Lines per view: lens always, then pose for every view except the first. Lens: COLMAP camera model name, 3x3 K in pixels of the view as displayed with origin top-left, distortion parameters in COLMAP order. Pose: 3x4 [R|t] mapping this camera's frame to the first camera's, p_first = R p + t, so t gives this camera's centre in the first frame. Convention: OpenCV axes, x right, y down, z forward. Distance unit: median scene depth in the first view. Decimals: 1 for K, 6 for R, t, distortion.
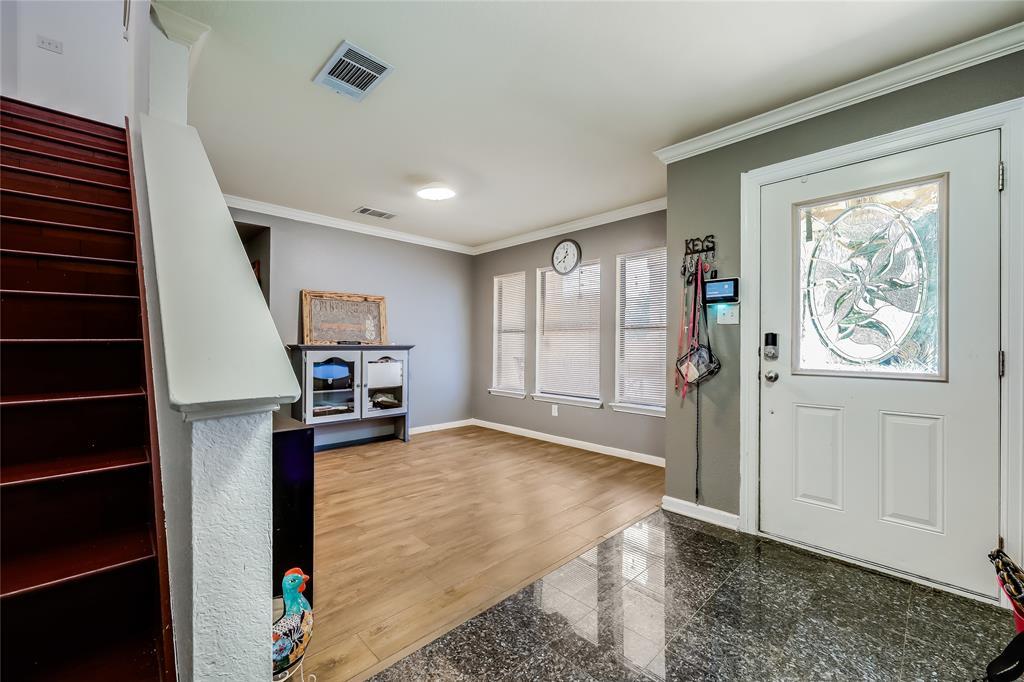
lens RADIAL K [[419.3, 0, 527.4], [0, 419.3, 344.0], [0, 0, 1]] dist [0.000971, -0.000061]
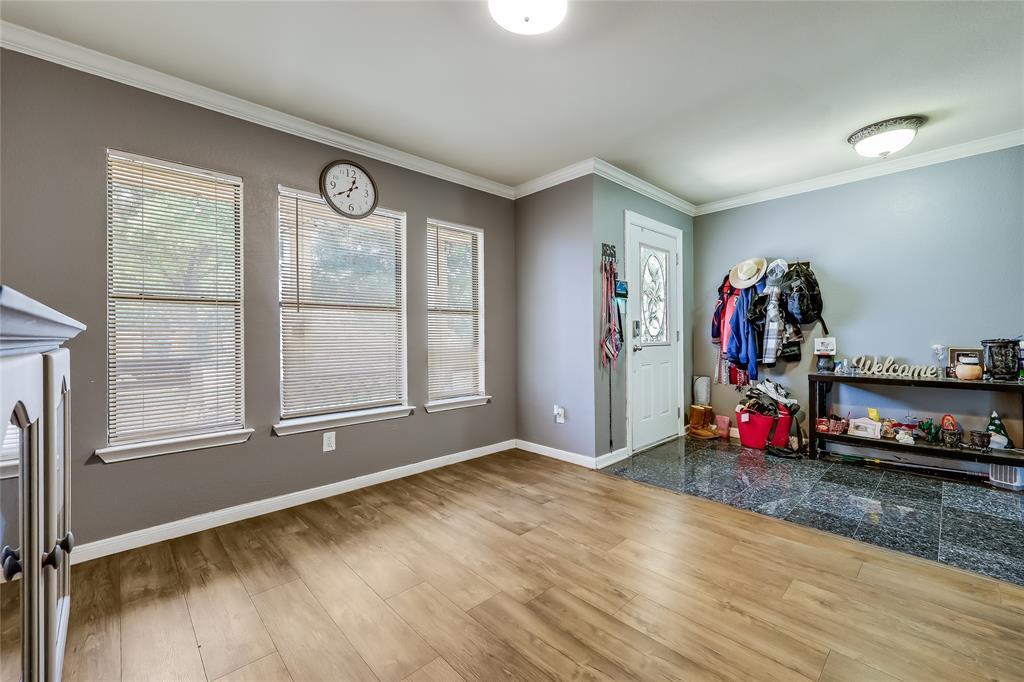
lens RADIAL K [[401.7, 0, 512.5], [0, 401.7, 337.1], [0, 0, 1]] dist [0.001126, 0.000381]
pose [[0.058902, -0.008782, 0.998225, -0.547105], [0.009088, 0.999925, 0.008261, 0.010467], [-0.998222, 0.008585, 0.058977, 0.802884]]
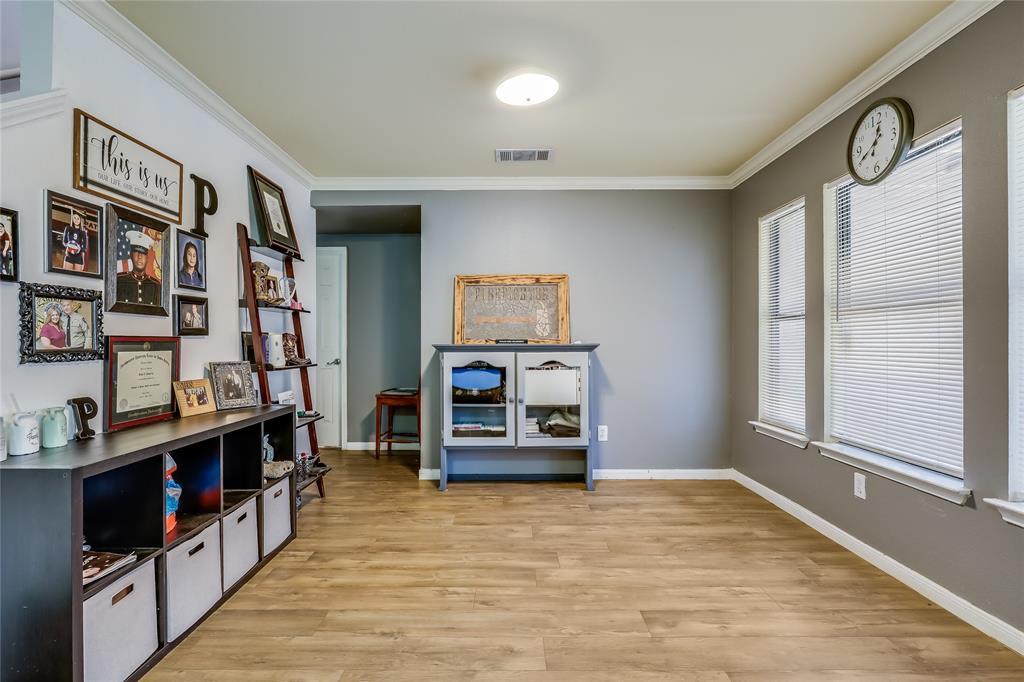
lens RADIAL K [[512.4, 0, 516.0], [0, 512.4, 340.3], [0, 0, 1]] dist [0.001009, 0.000148]
pose [[0.695271, -0.010029, -0.718677, 0.235537], [0.007386, 0.999950, -0.006809, 0.001663], [0.718709, -0.000574, 0.695310, 0.389194]]
